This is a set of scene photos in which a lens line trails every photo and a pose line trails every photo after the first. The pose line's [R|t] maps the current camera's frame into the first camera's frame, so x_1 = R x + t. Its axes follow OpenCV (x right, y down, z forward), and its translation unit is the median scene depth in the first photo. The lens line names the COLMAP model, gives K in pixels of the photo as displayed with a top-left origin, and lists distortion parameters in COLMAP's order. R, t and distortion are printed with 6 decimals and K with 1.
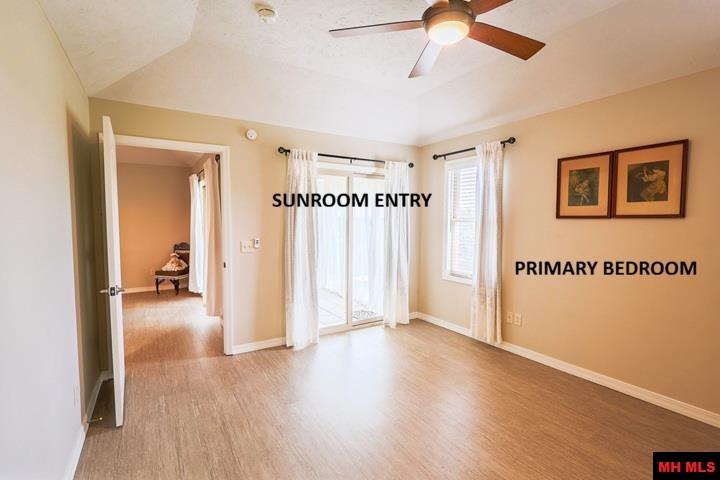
lens RADIAL K [[331.9, 0, 358.1], [0, 331.9, 237.8], [0, 0, 1]] dist [-0.004829, 0.002131]
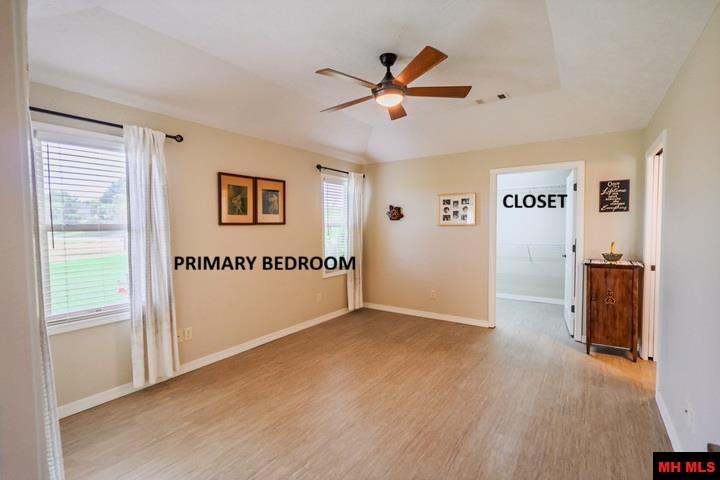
lens RADIAL K [[331.9, 0, 357.6], [0, 331.9, 240.2], [0, 0, 1]] dist [-0.004829, 0.002131]
pose [[-0.382541, -0.042858, 0.922944, -0.659661], [0.056873, 0.995937, 0.069820, -0.064089], [-0.922187, 0.079199, -0.378549, 1.077605]]
